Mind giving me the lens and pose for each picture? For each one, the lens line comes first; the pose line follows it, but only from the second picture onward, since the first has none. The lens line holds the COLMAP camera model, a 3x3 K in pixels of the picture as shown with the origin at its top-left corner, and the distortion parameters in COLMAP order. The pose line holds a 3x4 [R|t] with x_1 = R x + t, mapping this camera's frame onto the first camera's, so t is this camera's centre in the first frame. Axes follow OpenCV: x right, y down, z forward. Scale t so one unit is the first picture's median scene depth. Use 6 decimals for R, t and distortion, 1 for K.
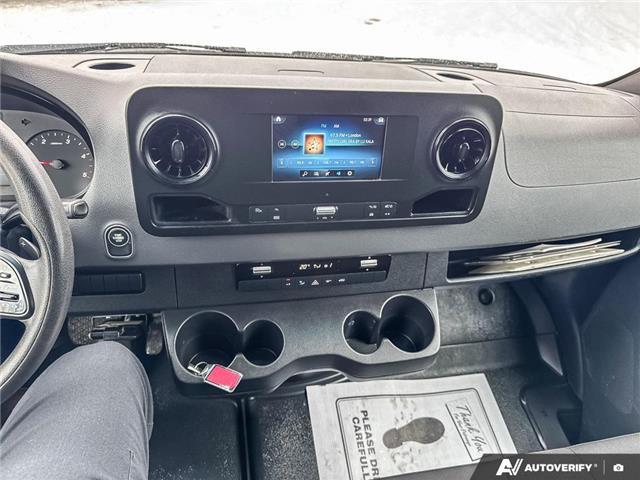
lens RADIAL K [[453.5, 0, 320.0], [0, 453.5, 240.0], [0, 0, 1]] dist [0.044442, -0.072906]
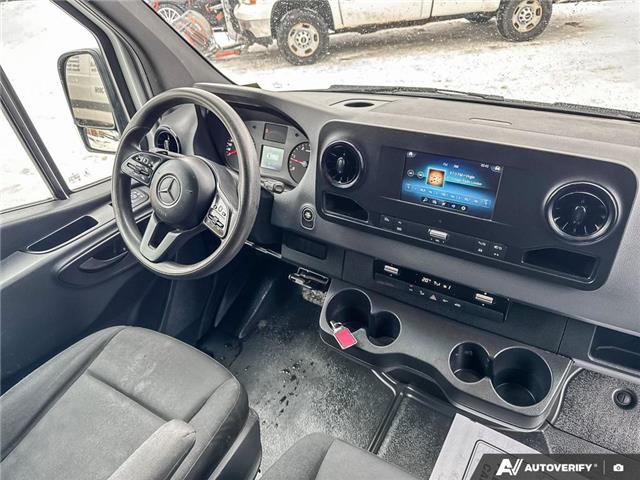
lens RADIAL K [[453.5, 0, 320.0], [0, 453.5, 240.0], [0, 0, 1]] dist [0.044442, -0.072906]
pose [[0.701174, 0.266680, -0.661239, 0.553978], [-0.312327, 0.948584, 0.051377, -0.014925], [0.640942, 0.170498, 0.748414, -0.081046]]
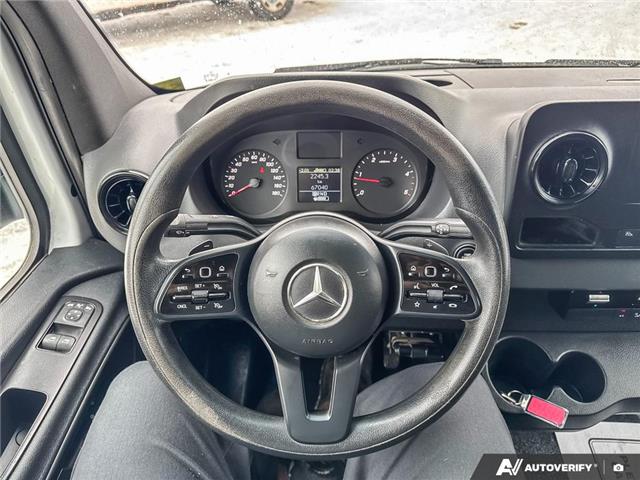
lens RADIAL K [[453.5, 0, 320.0], [0, 453.5, 240.0], [0, 0, 1]] dist [0.044442, -0.072906]
pose [[0.972473, 0.036419, -0.230154, -0.475556], [-0.041529, 0.998986, -0.017395, -0.011890], [0.229287, 0.026474, 0.972999, -0.020147]]
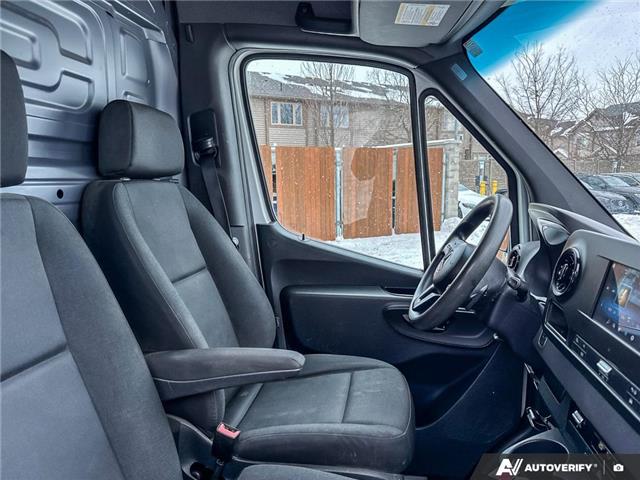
lens RADIAL K [[453.5, 0, 320.0], [0, 453.5, 240.0], [0, 0, 1]] dist [0.044442, -0.072906]
pose [[-0.362006, 0.024624, -0.931850, 1.013550], [-0.597882, 0.760819, 0.252370, -0.141072], [0.715184, 0.648497, -0.260699, 0.624428]]
